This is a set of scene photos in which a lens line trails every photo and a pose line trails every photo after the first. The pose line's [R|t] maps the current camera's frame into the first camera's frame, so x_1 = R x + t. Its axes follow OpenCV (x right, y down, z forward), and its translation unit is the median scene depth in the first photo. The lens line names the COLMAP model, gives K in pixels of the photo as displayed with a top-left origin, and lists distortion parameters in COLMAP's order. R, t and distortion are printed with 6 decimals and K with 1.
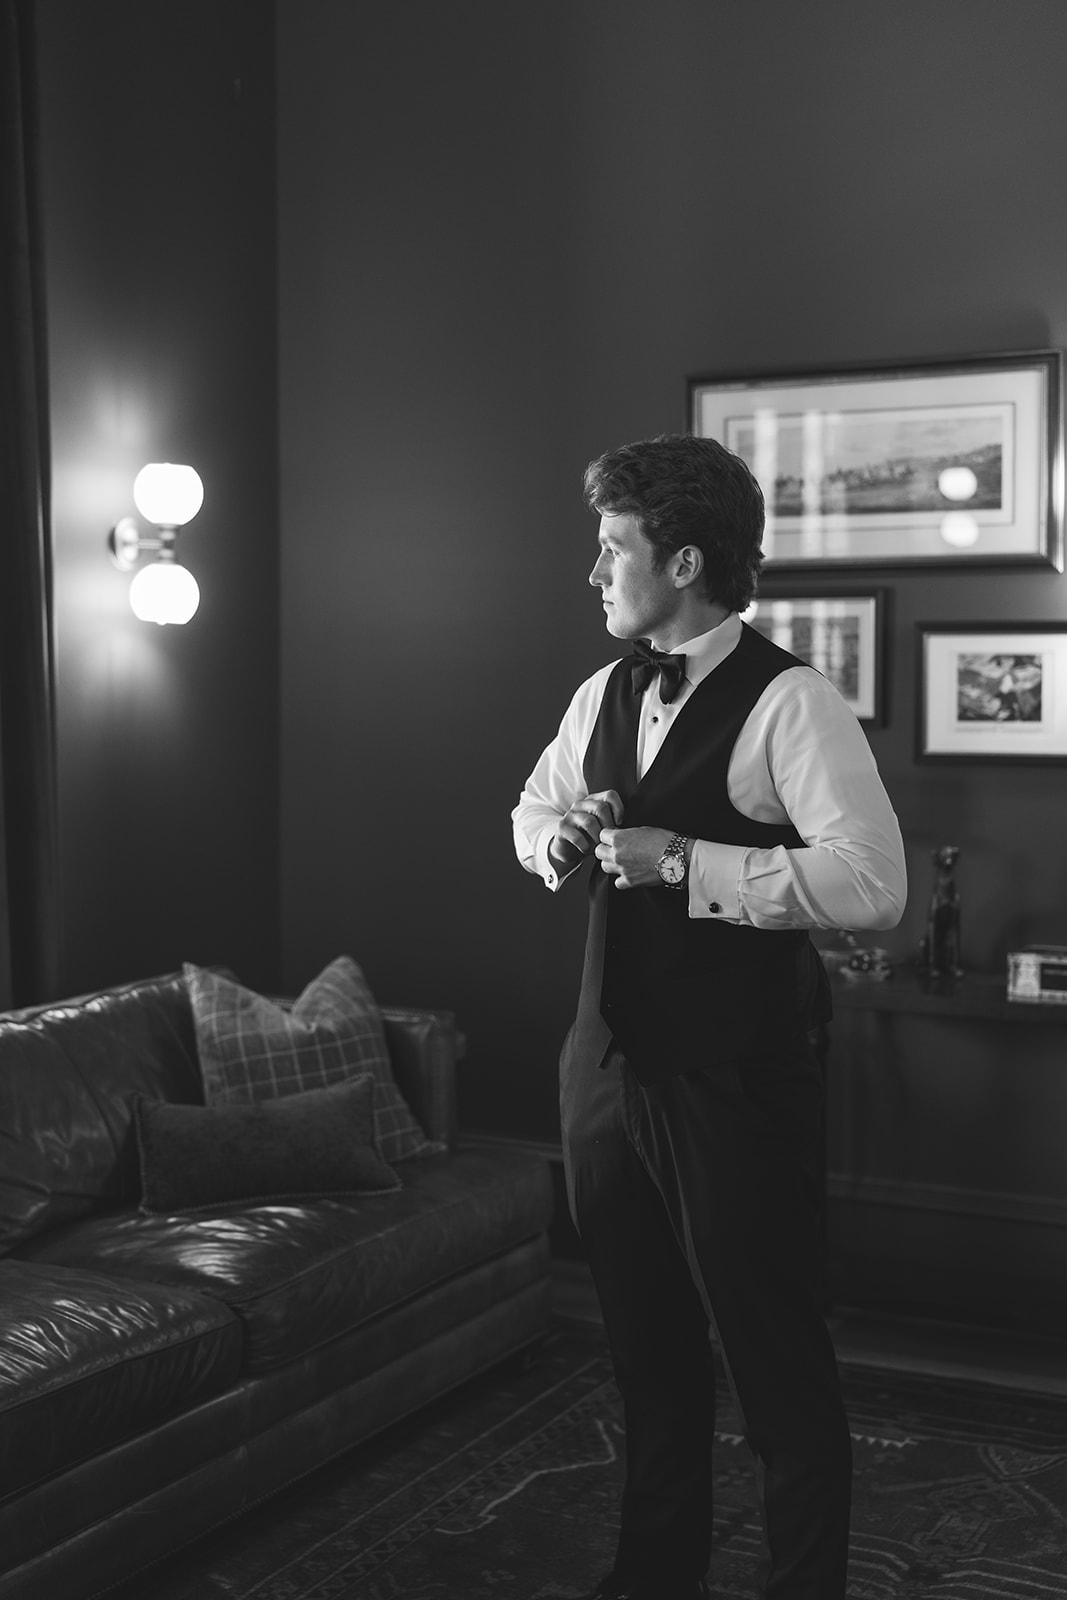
lens RADIAL K [[2116.7, 0, 533.5], [0, 2116.7, 800.0], [0, 0, 1]] dist [0.064044, 0.062671]
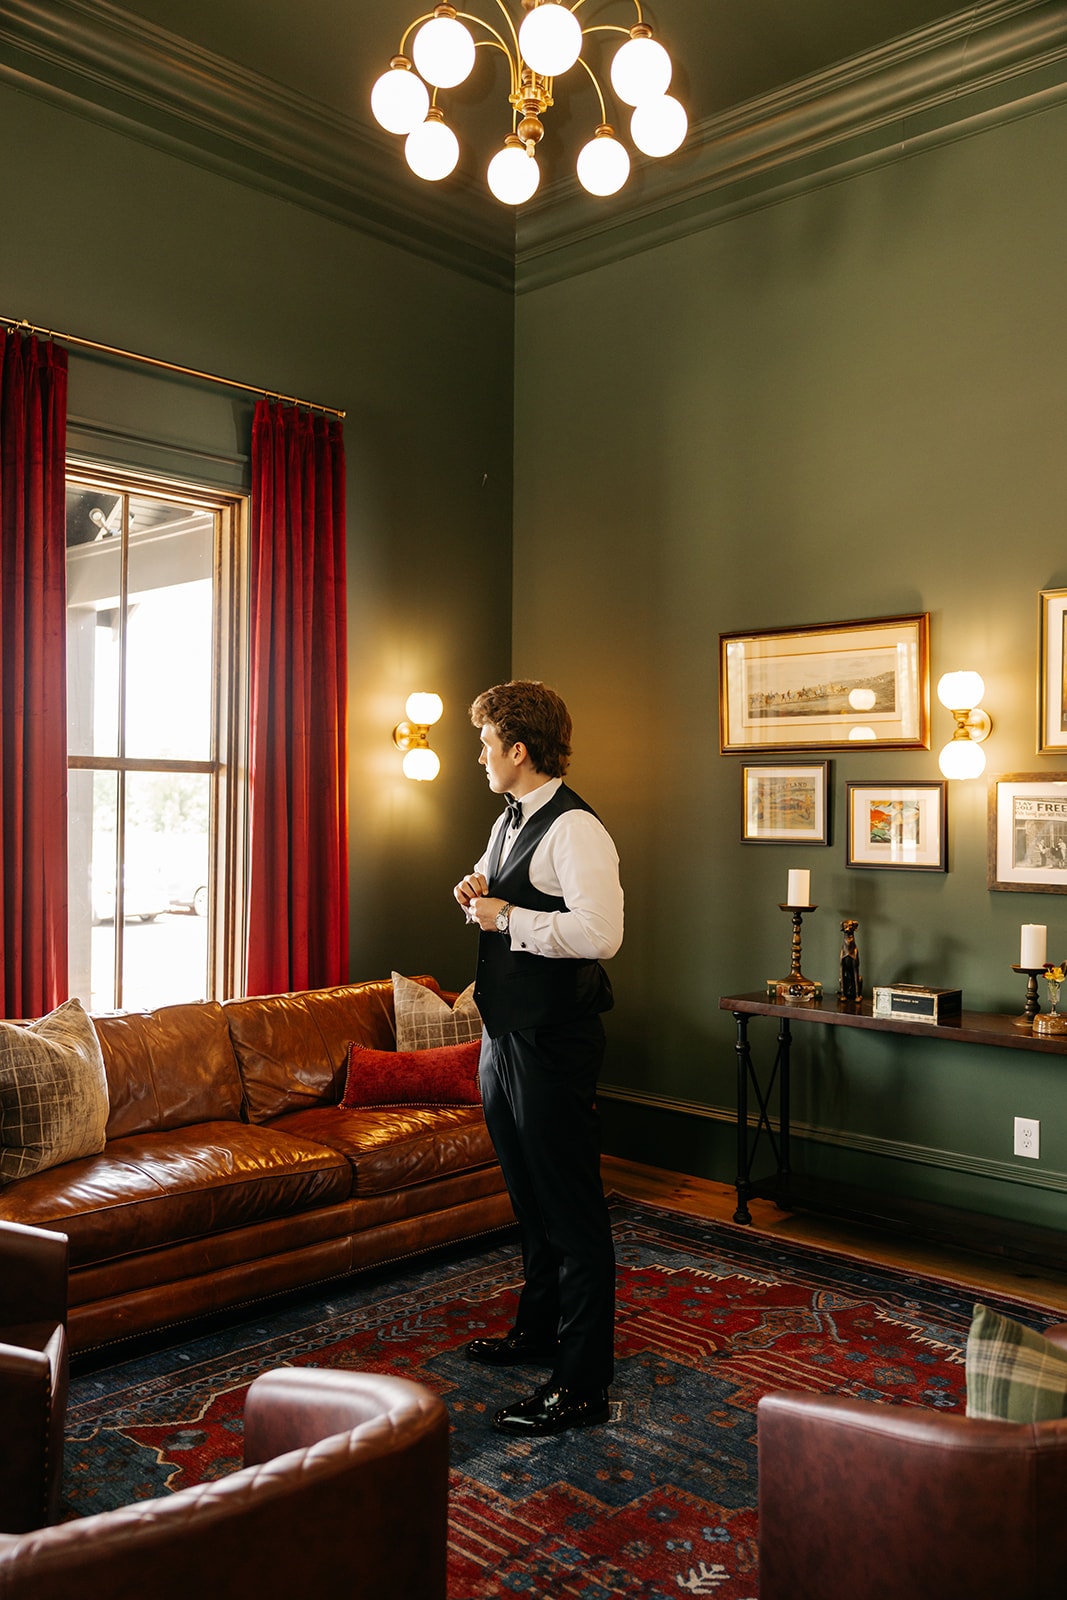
lens RADIAL K [[1357.5, 0, 533.5], [0, 1357.5, 800.0], [0, 0, 1]] dist [0.012107, 0.053542]
pose [[0.957499, 0.006192, -0.288371, 0.278534], [-0.024578, 0.997885, -0.060179, -0.001037], [0.287389, 0.064709, 0.955626, -0.066722]]
